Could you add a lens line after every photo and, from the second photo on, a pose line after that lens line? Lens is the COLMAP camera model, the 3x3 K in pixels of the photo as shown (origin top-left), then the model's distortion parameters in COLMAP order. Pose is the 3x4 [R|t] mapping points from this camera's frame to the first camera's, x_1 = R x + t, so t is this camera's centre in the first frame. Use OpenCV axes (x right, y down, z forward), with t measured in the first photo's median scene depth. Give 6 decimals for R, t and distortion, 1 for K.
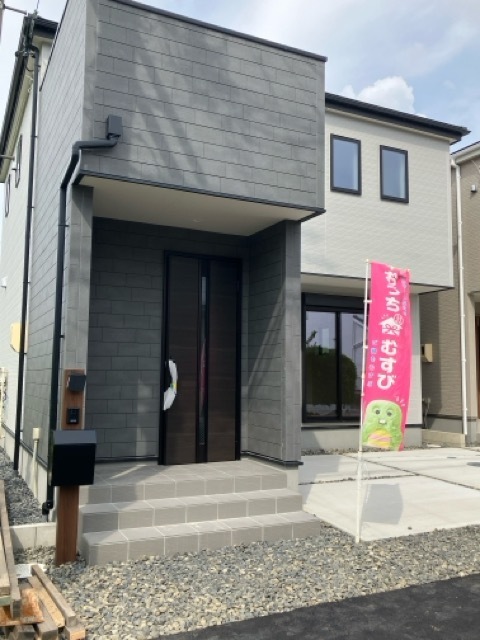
lens RADIAL K [[587.5, 0, 238.1], [0, 587.5, 320.6], [0, 0, 1]] dist [0.013358, 0.000000]
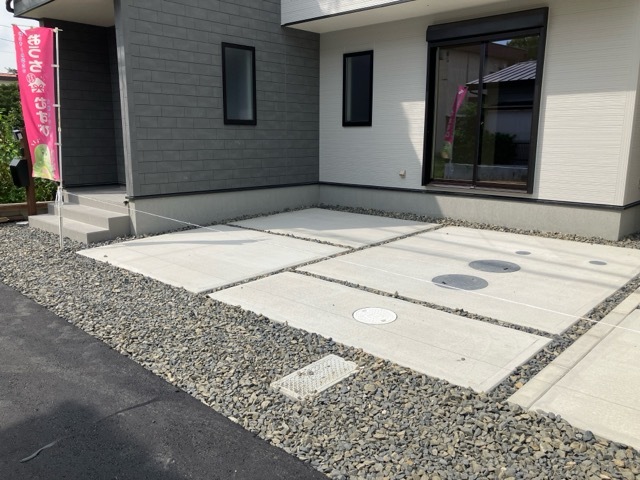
lens RADIAL K [[530.1, 0, 319.1], [0, 530.1, 240.2], [0, 0, 1]] dist [0.011357, -0.002828]
pose [[0.357593, 0.167529, -0.918728, 1.292226], [0.086815, 0.973554, 0.211318, 0.117148], [0.929834, -0.155325, 0.333592, 0.938904]]
